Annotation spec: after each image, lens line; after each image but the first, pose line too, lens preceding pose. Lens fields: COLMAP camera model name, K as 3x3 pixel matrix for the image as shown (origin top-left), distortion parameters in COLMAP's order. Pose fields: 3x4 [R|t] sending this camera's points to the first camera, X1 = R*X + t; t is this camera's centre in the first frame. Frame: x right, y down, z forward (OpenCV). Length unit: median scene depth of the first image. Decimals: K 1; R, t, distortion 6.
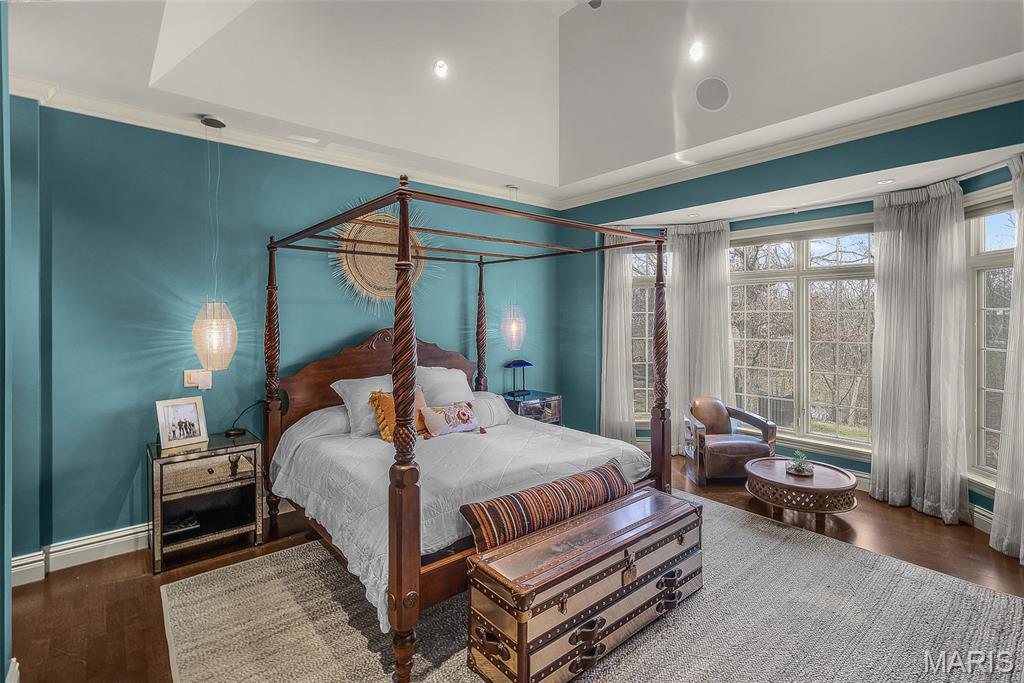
lens RADIAL K [[469.4, 0, 510.9], [0, 469.4, 318.3], [0, 0, 1]] dist [0.000368, -0.000368]
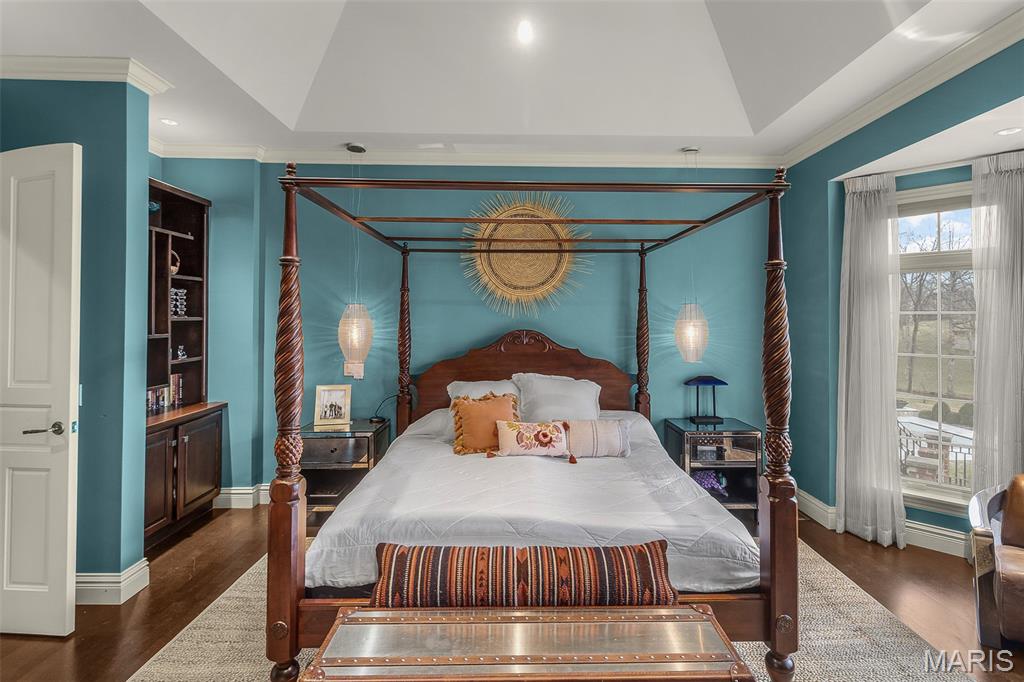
lens RADIAL K [[484.3, 0, 529.2], [0, 484.3, 313.8], [0, 0, 1]] dist [0.002566, 0.000269]
pose [[0.783966, 0.000154, -0.620803, 0.407421], [-0.008135, 0.999917, -0.010024, -0.001815], [0.620750, 0.012909, 0.783902, 0.307063]]
